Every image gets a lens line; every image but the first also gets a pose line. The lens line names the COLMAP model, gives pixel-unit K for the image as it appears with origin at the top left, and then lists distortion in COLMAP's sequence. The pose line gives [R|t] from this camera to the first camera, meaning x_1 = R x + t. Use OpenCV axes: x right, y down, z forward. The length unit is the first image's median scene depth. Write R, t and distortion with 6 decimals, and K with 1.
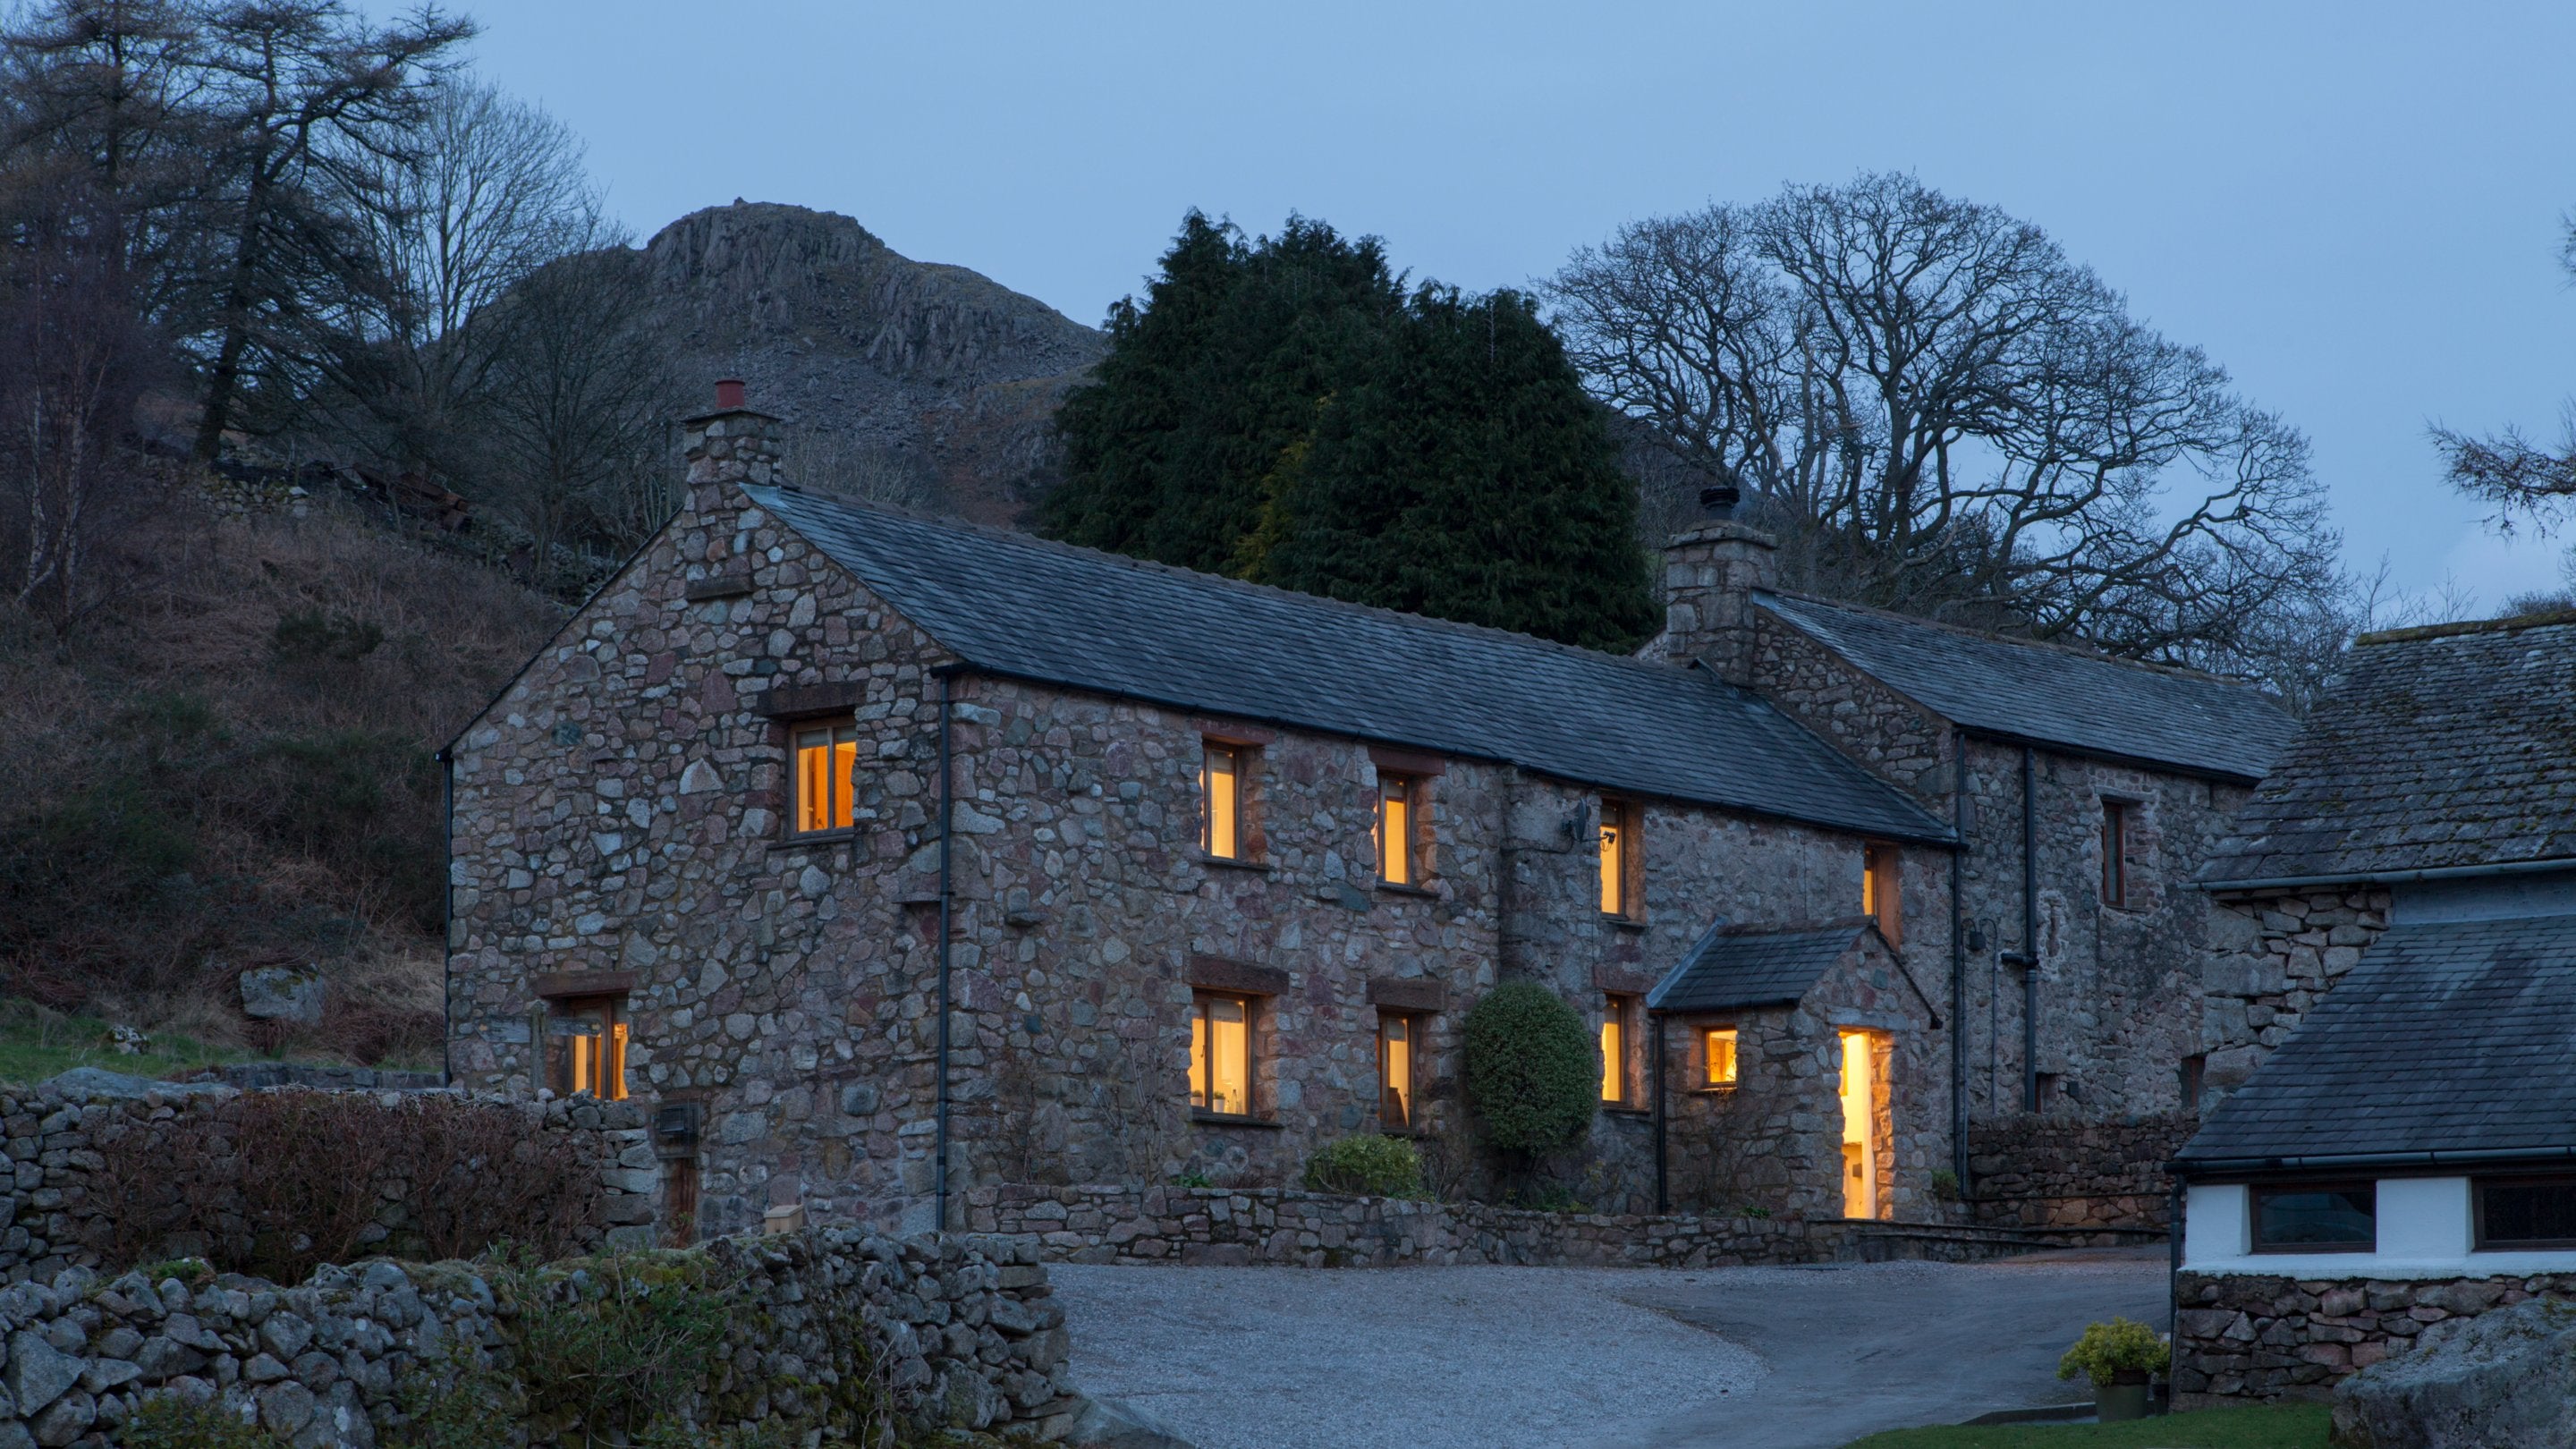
lens RADIAL K [[4469.2, 0, 1288.0], [0, 4469.2, 724.5], [0, 0, 1]] dist [0.008017, 0.015766]
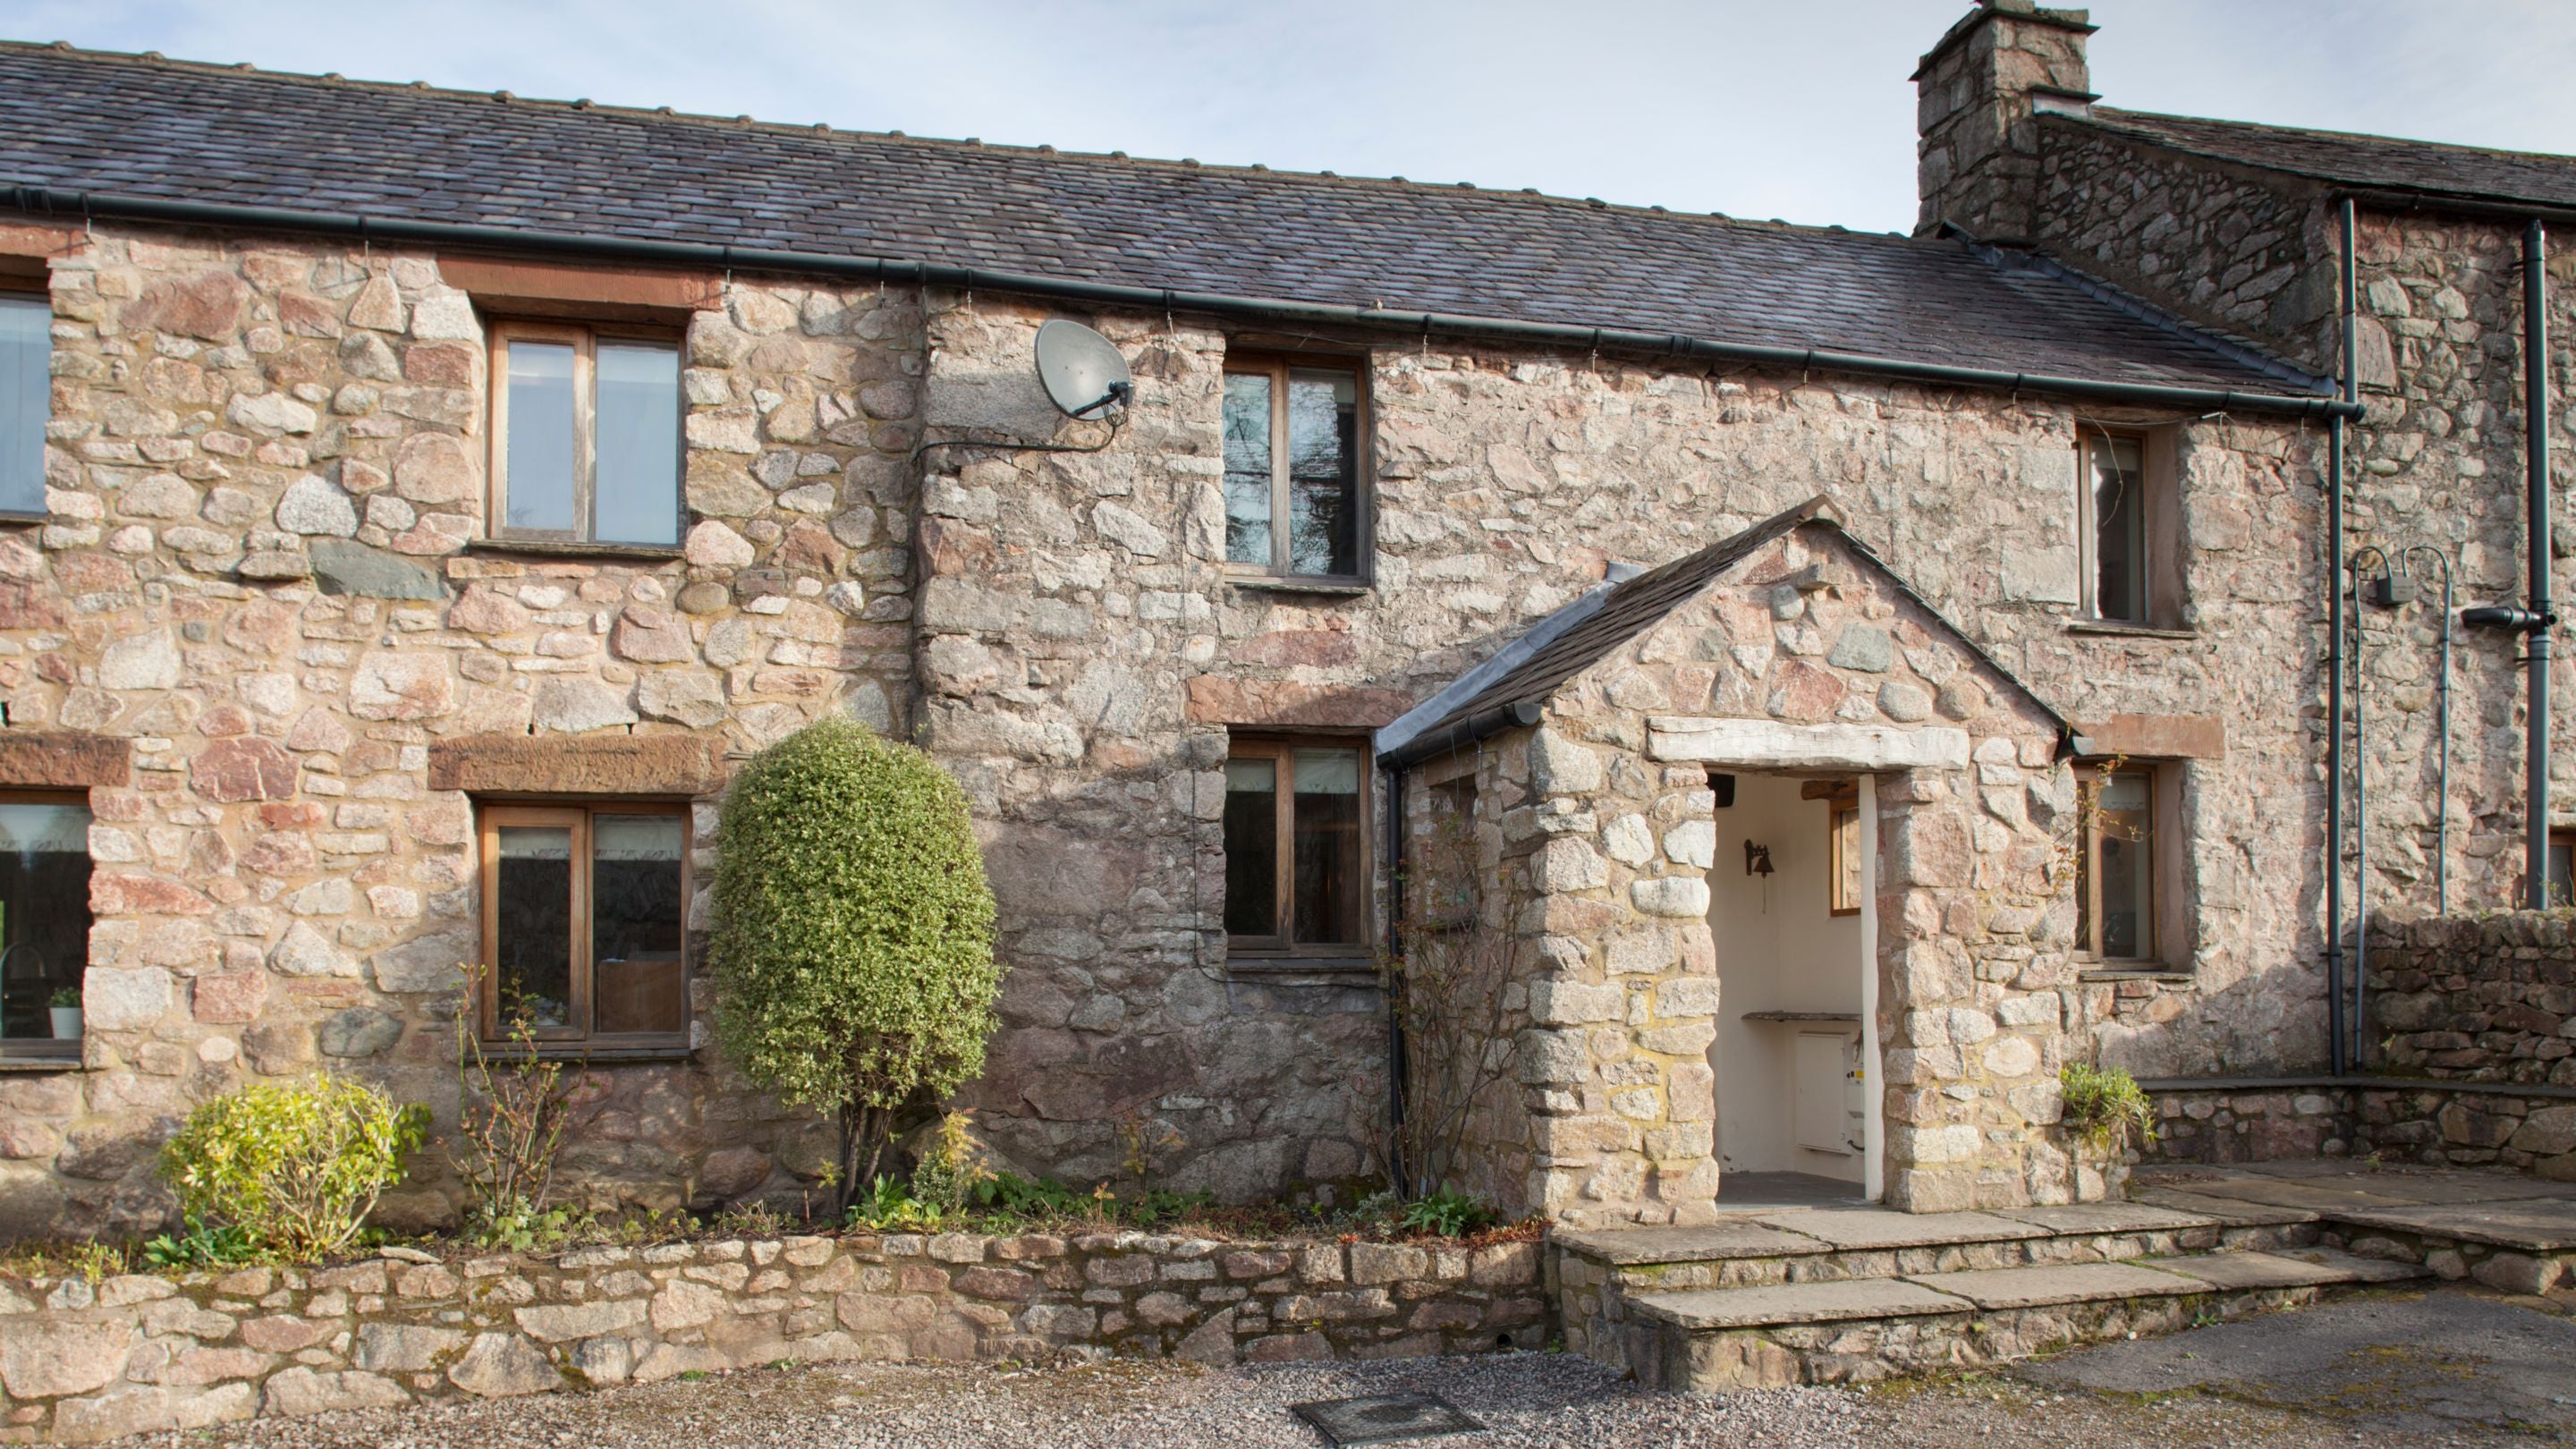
lens RADIAL K [[1789.1, 0, 1287.2], [0, 1789.1, 933.9], [0, 0, 1]] dist [-0.037189, 0.001867]
pose [[0.812080, -0.018465, -0.583254, 0.192949], [0.093216, 0.990769, 0.098422, 0.064337], [0.576053, -0.134295, 0.806305, 0.856803]]
